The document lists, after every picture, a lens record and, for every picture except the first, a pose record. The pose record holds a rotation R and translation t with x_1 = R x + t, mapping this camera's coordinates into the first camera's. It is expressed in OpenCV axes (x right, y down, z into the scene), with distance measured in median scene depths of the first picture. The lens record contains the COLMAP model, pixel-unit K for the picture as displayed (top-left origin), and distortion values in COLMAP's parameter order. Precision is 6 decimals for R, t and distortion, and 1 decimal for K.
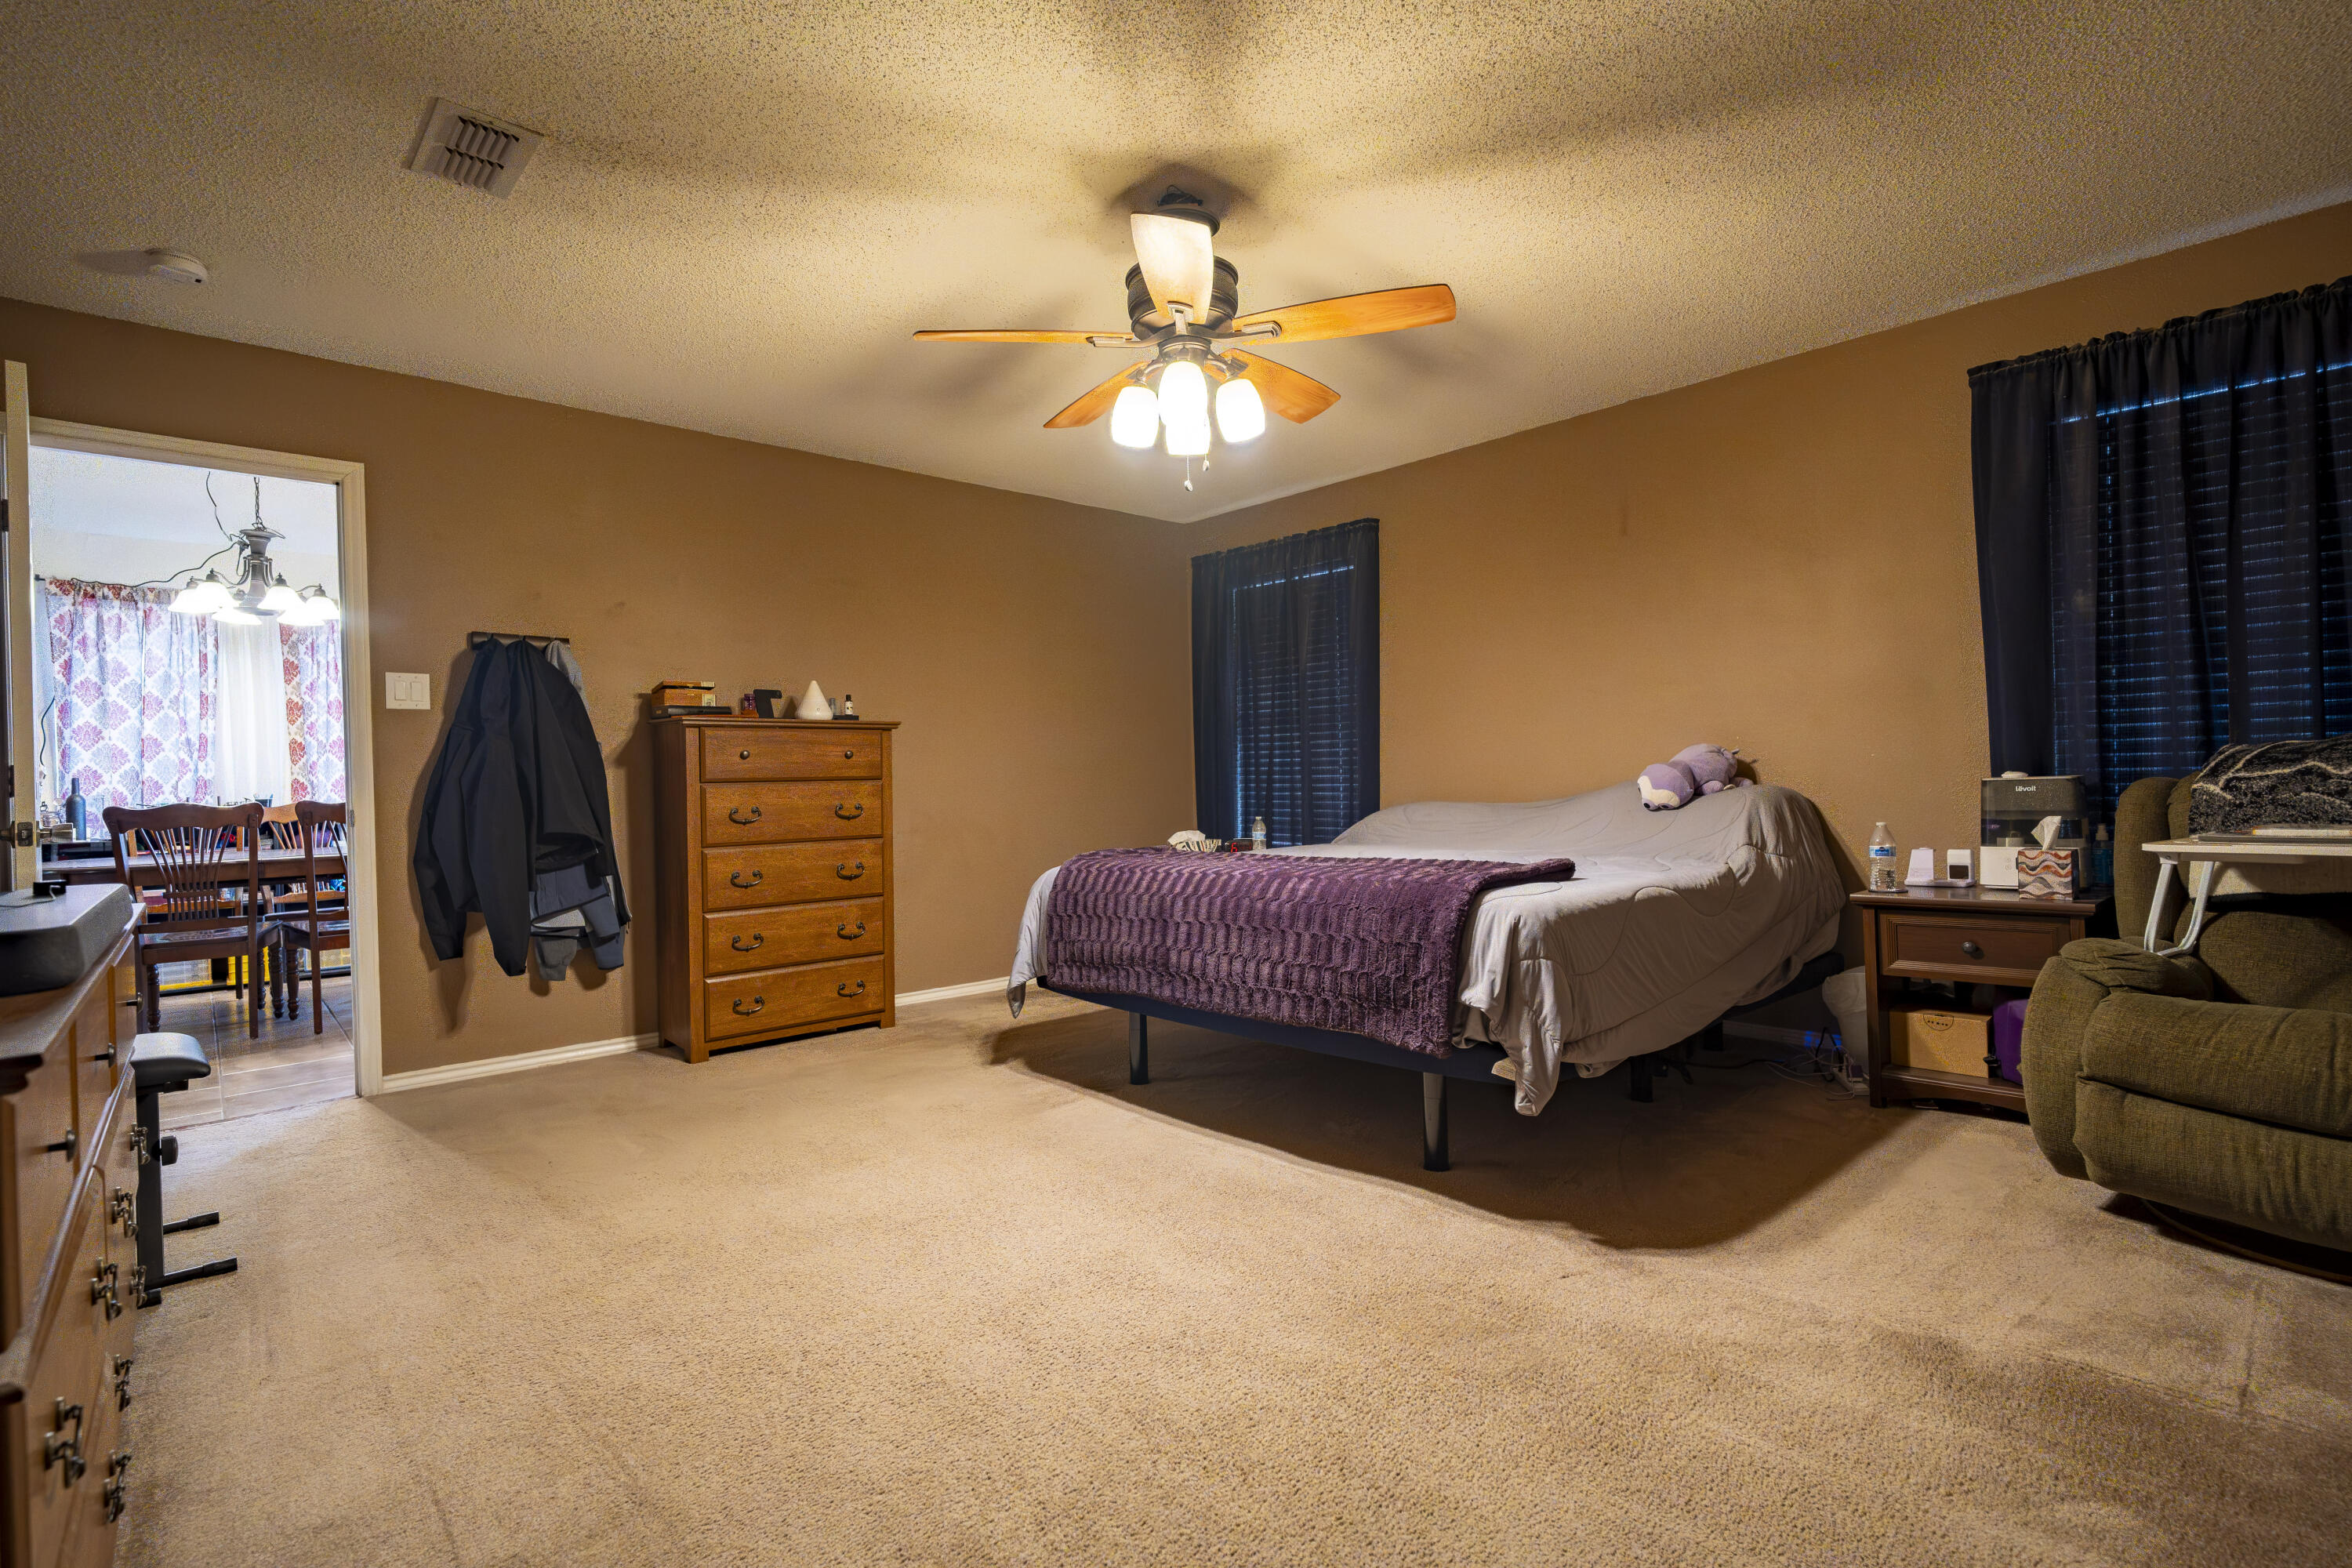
lens RADIAL K [[1095.0, 0, 1187.2], [0, 1095.0, 777.2], [0, 0, 1]] dist [0.001458, -0.003155]
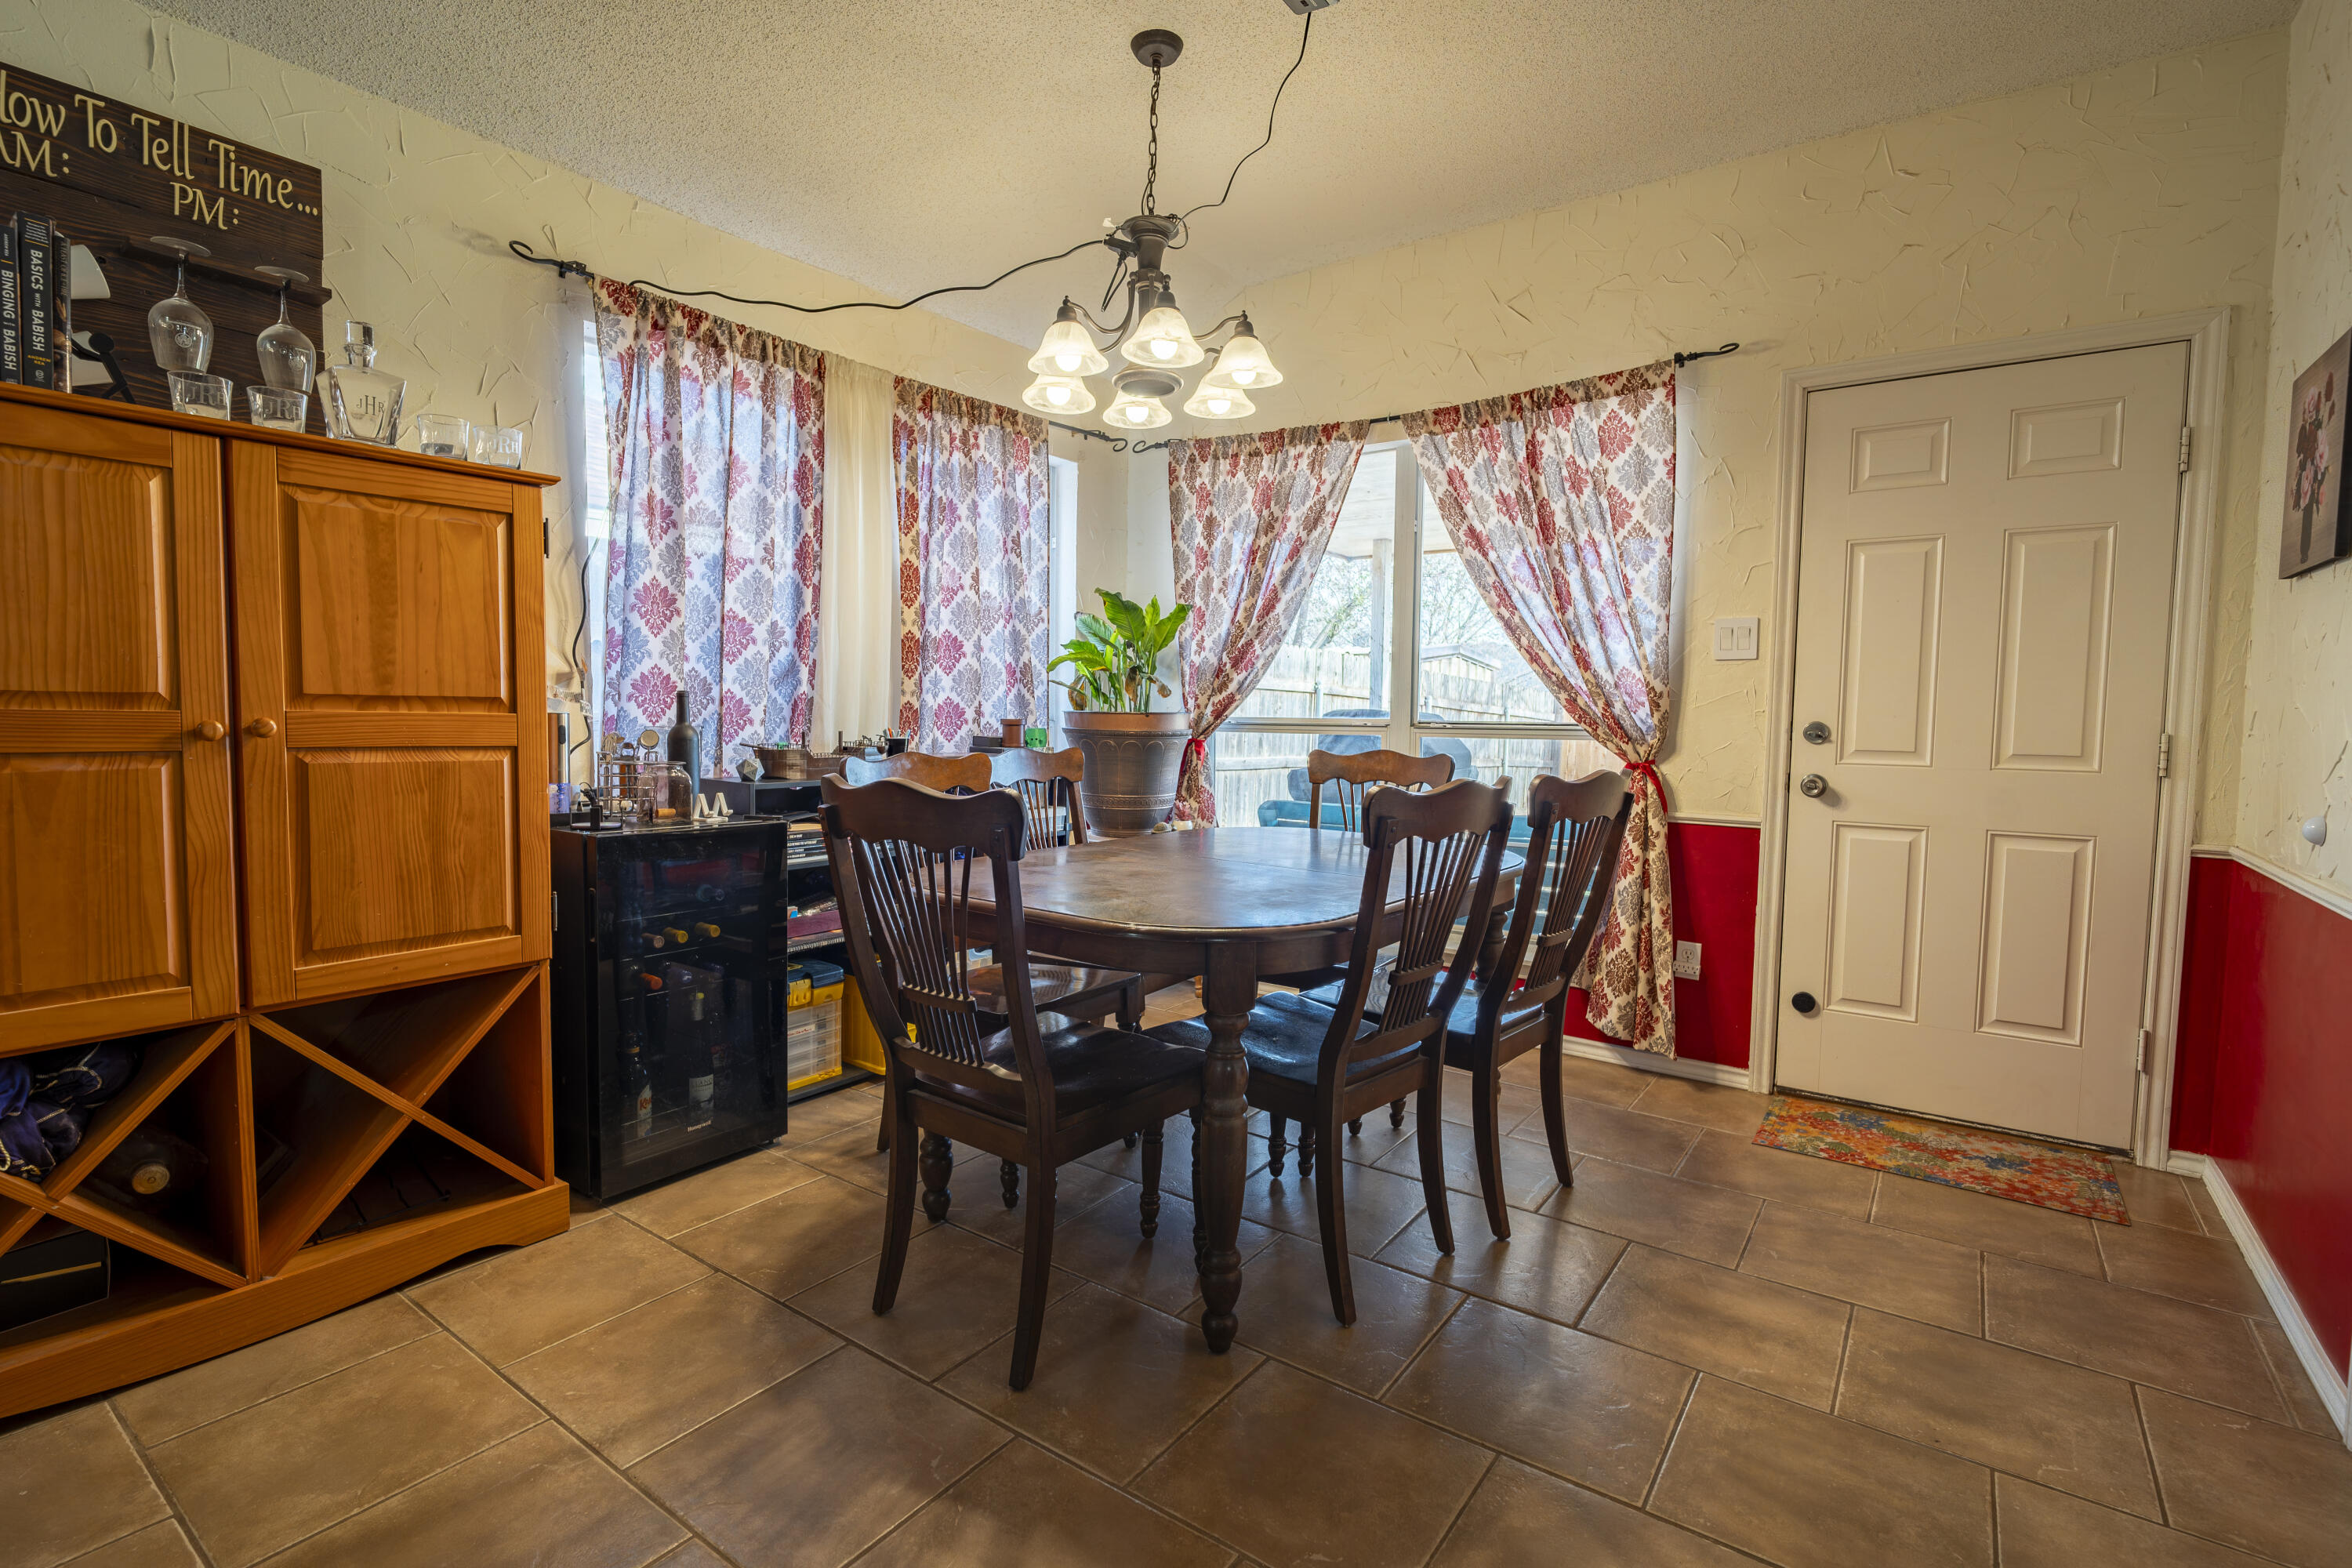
lens RADIAL K [[1095.0, 0, 1174.8], [0, 1095.0, 776.7], [0, 0, 1]] dist [0.001458, -0.003155]
pose [[0.976575, 0.025224, 0.213694, -1.473357], [-0.037821, 0.997766, 0.055069, 0.006881], [-0.211828, -0.061861, 0.975347, 0.756230]]
